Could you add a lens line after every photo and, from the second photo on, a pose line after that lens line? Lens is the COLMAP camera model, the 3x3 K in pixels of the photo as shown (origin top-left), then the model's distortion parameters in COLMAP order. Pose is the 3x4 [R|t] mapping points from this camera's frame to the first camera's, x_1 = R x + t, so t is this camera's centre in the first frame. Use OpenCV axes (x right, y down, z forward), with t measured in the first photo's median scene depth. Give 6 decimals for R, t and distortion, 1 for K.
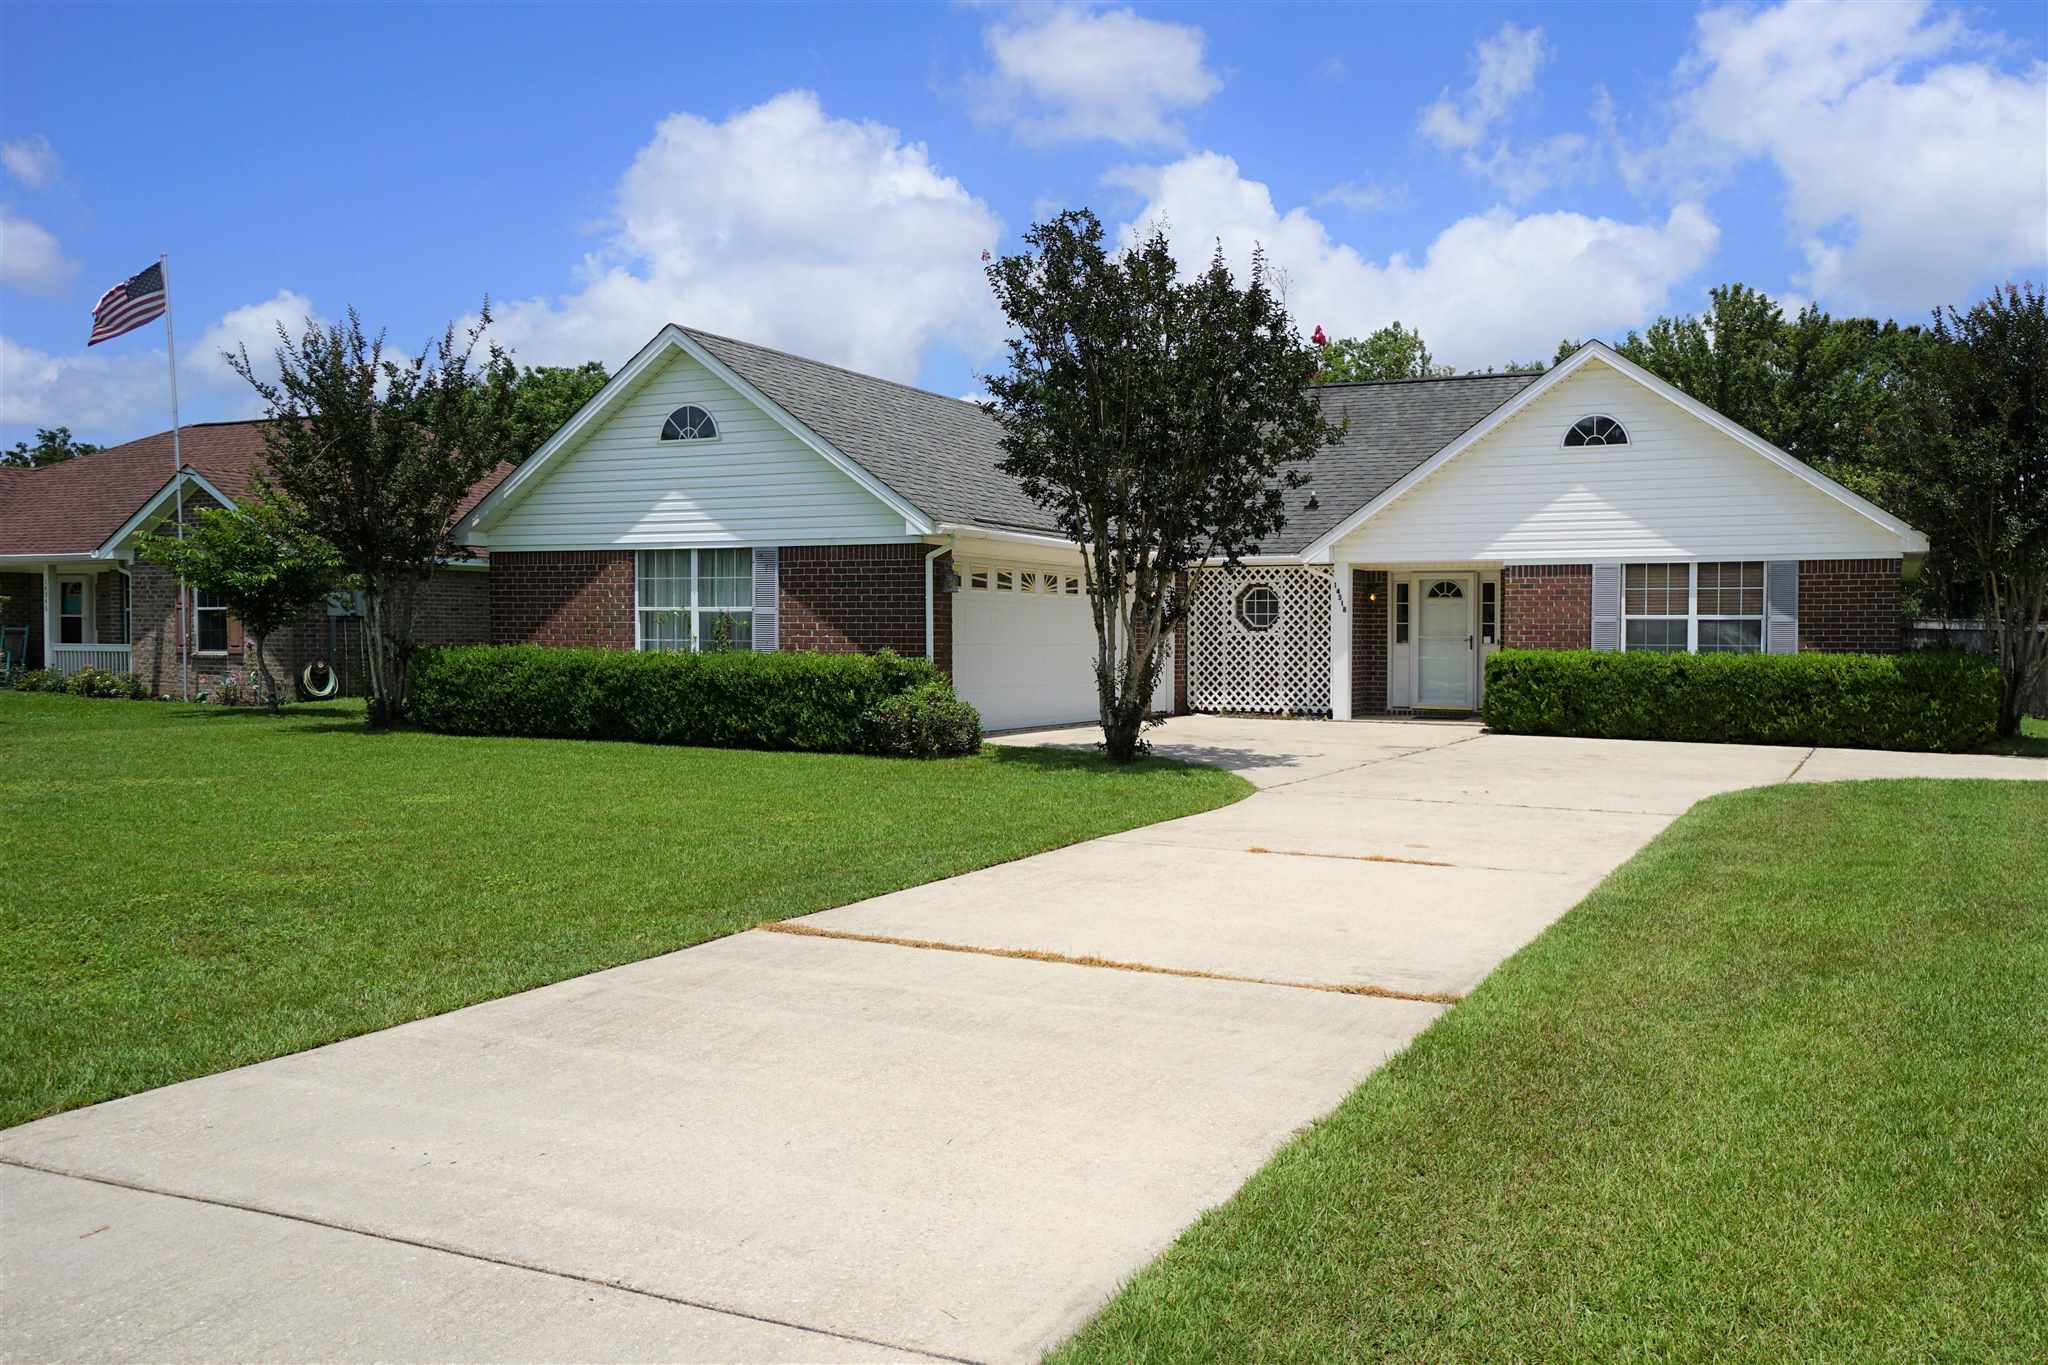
lens RADIAL K [[1647.2, 0, 1024.0], [0, 1647.2, 682.5], [0, 0, 1]] dist [-0.003996, -0.000503]
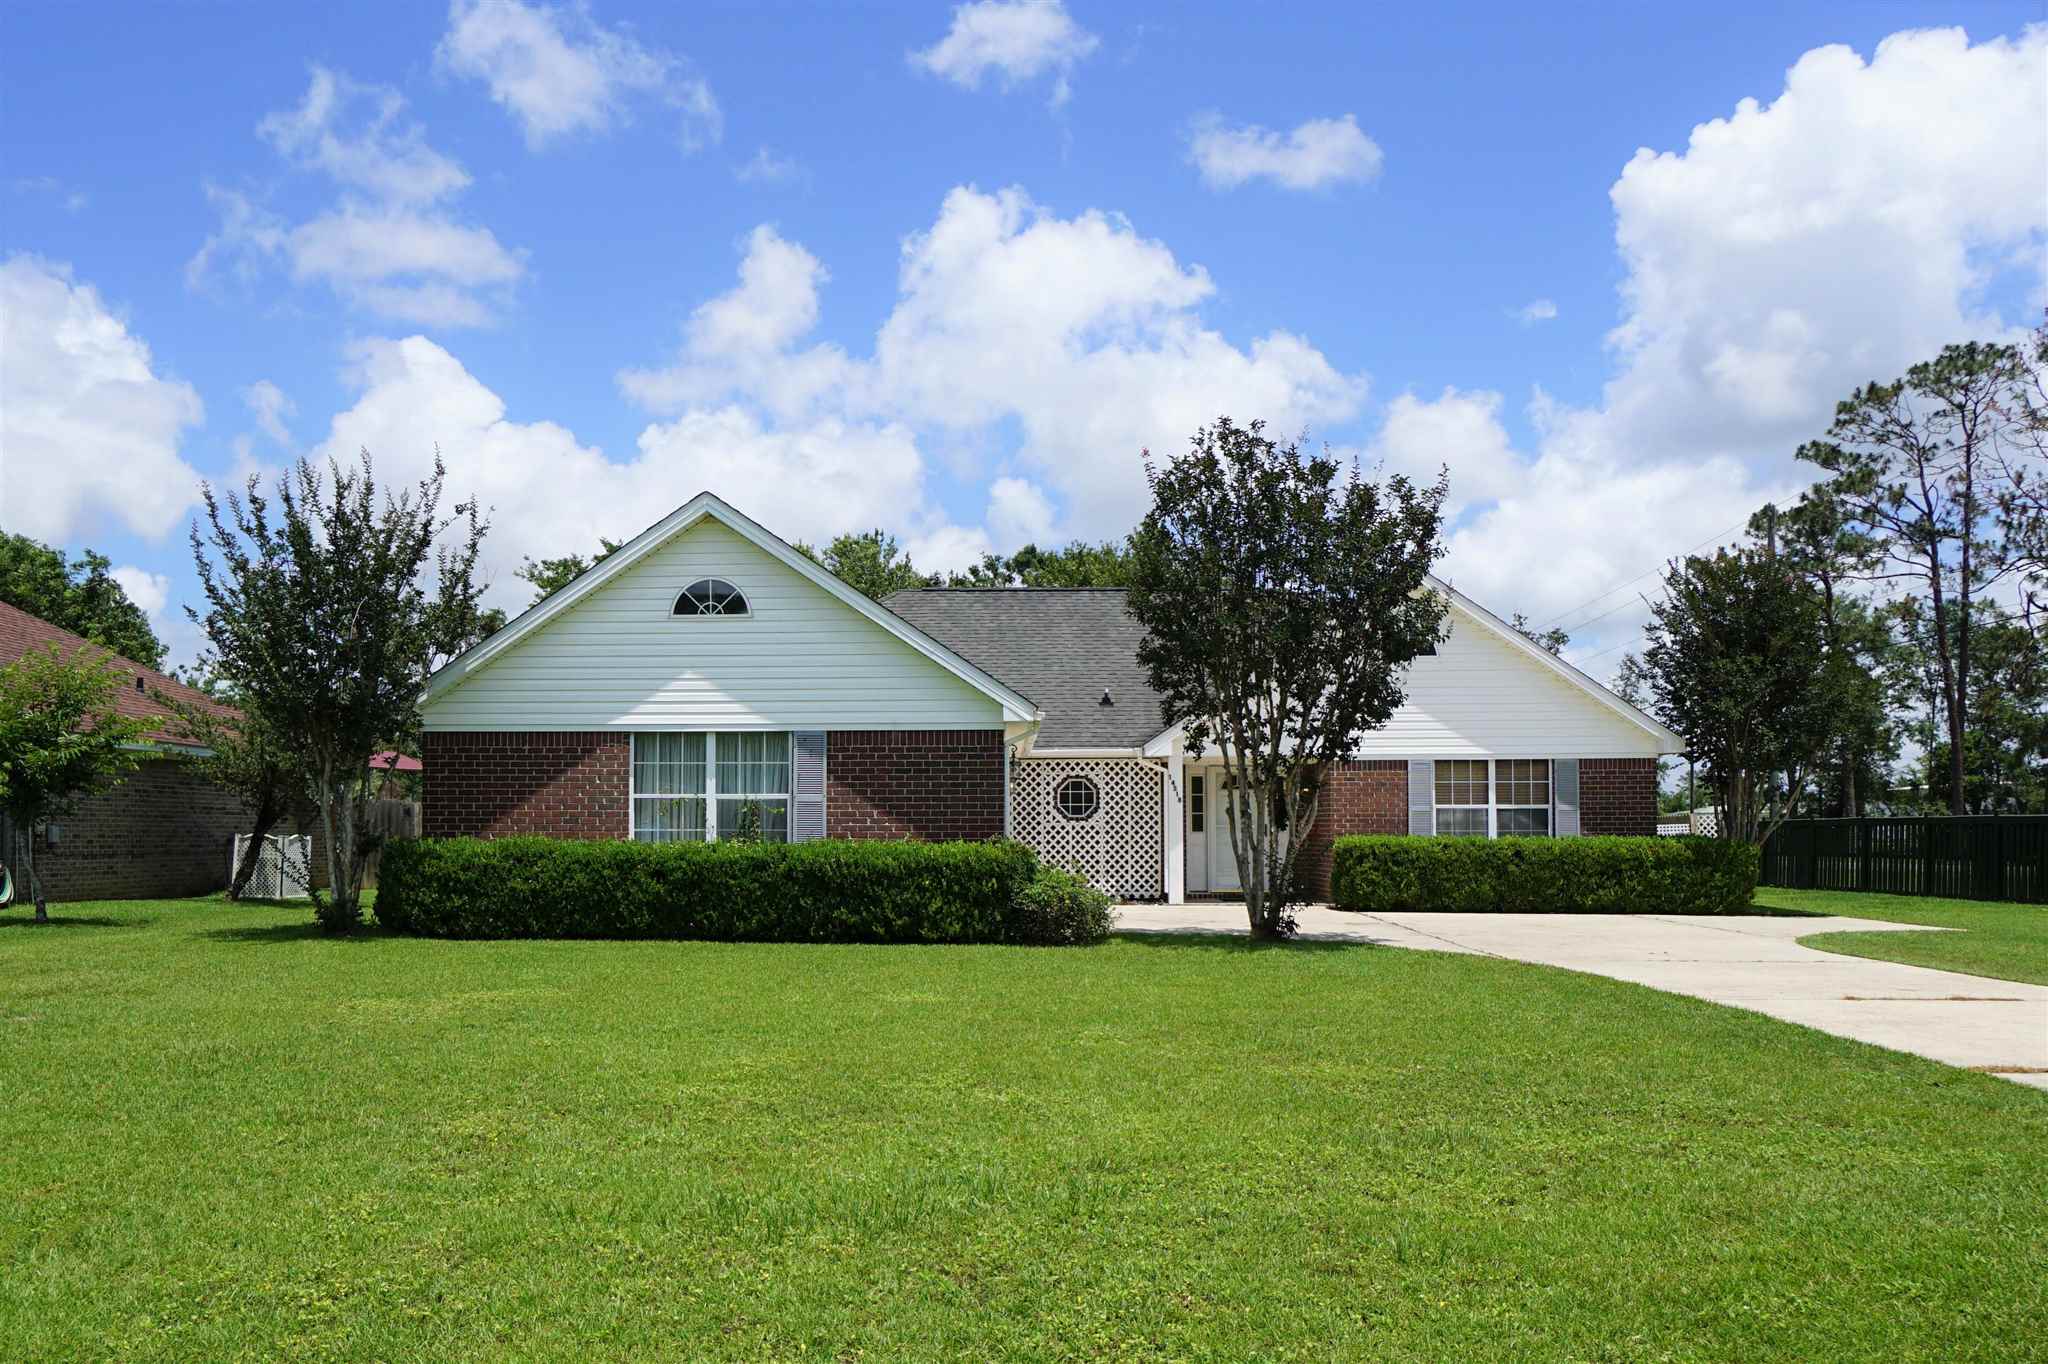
lens RADIAL K [[1630.5, 0, 1025.2], [0, 1630.5, 816.0], [0, 0, 1]] dist [-0.065452, -0.000878]
pose [[0.923092, -0.002007, 0.384574, -0.389806], [0.016672, 0.999255, -0.034803, 0.001480], [-0.384218, 0.038538, 0.922438, 0.084238]]
